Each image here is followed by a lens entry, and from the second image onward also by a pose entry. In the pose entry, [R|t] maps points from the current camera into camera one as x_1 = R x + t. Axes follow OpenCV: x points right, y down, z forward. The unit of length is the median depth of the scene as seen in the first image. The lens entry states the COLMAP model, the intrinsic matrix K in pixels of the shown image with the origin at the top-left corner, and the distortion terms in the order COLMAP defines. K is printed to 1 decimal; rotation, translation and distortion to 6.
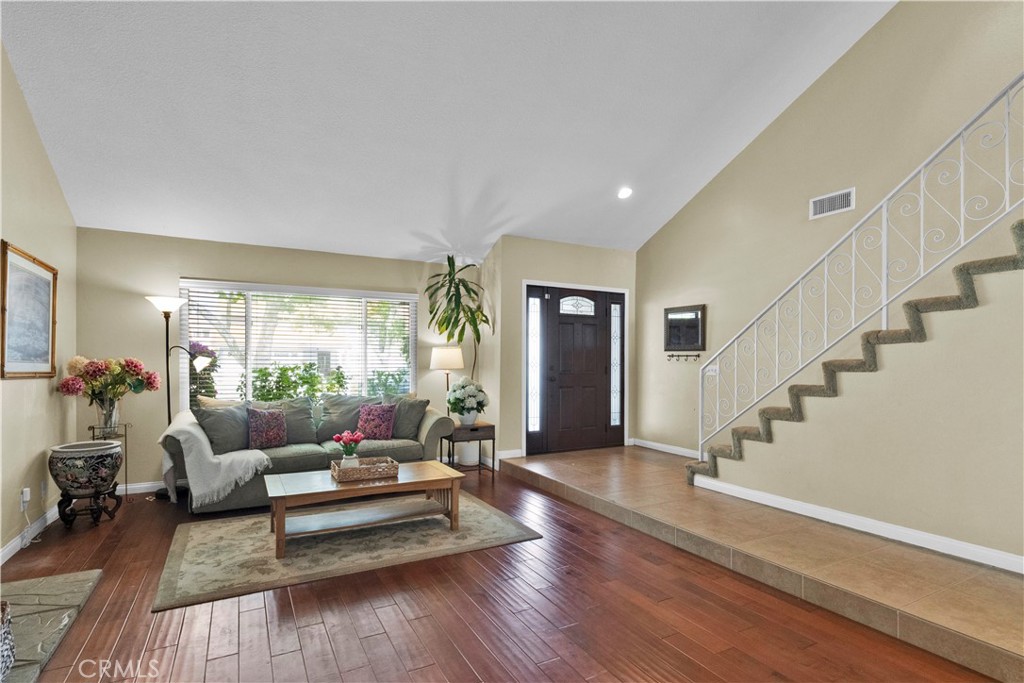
lens RADIAL K [[516.8, 0, 539.8], [0, 516.8, 352.0], [0, 0, 1]] dist [-0.002381, -0.000625]
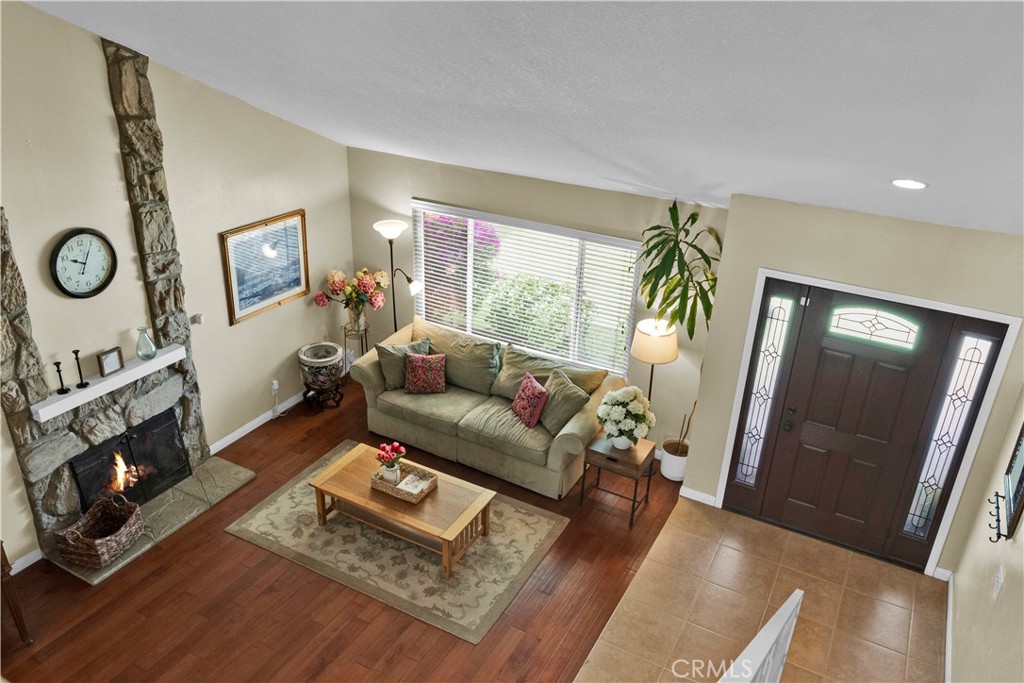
lens RADIAL K [[790.0, 0, 512.0], [0, 790.0, 341.5], [0, 0, 1]] dist [0.008189, 0.002188]
pose [[0.525246, 0.383865, -0.759450, 0.548424], [-0.033804, 0.901180, 0.432124, -0.451802], [0.850279, -0.201299, 0.486318, 0.284947]]
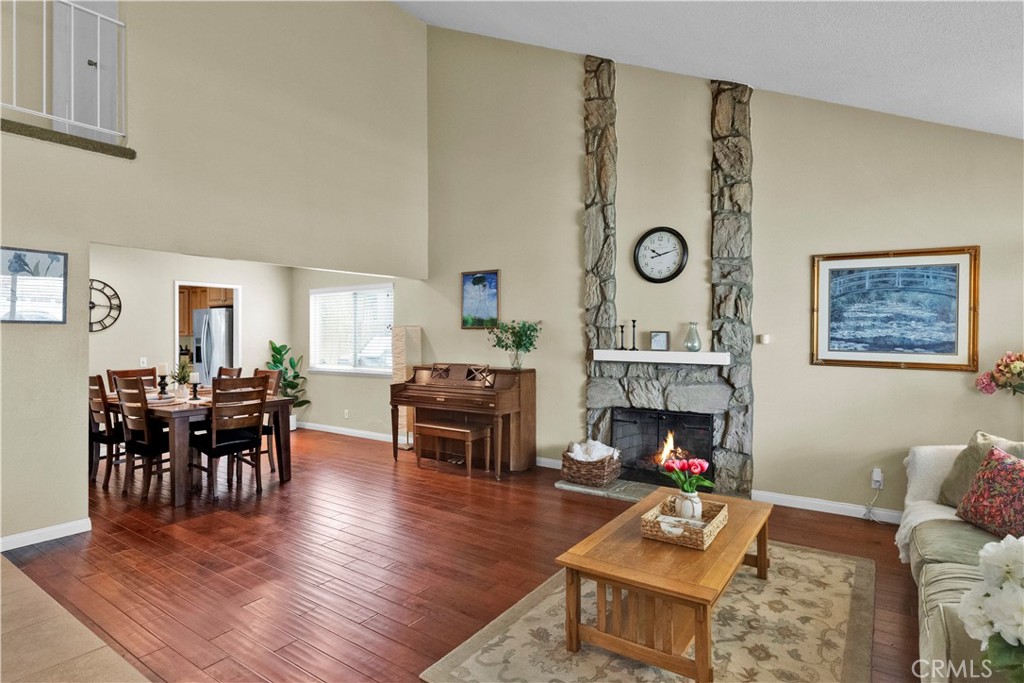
lens RADIAL K [[542.5, 0, 515.1], [0, 542.5, 329.7], [0, 0, 1]] dist [-0.004116, -0.000618]
pose [[-0.904080, -0.005100, -0.427333, 0.099221], [-0.001546, 0.999961, -0.008664, -0.008588], [0.427361, -0.007173, -0.904053, 0.952059]]
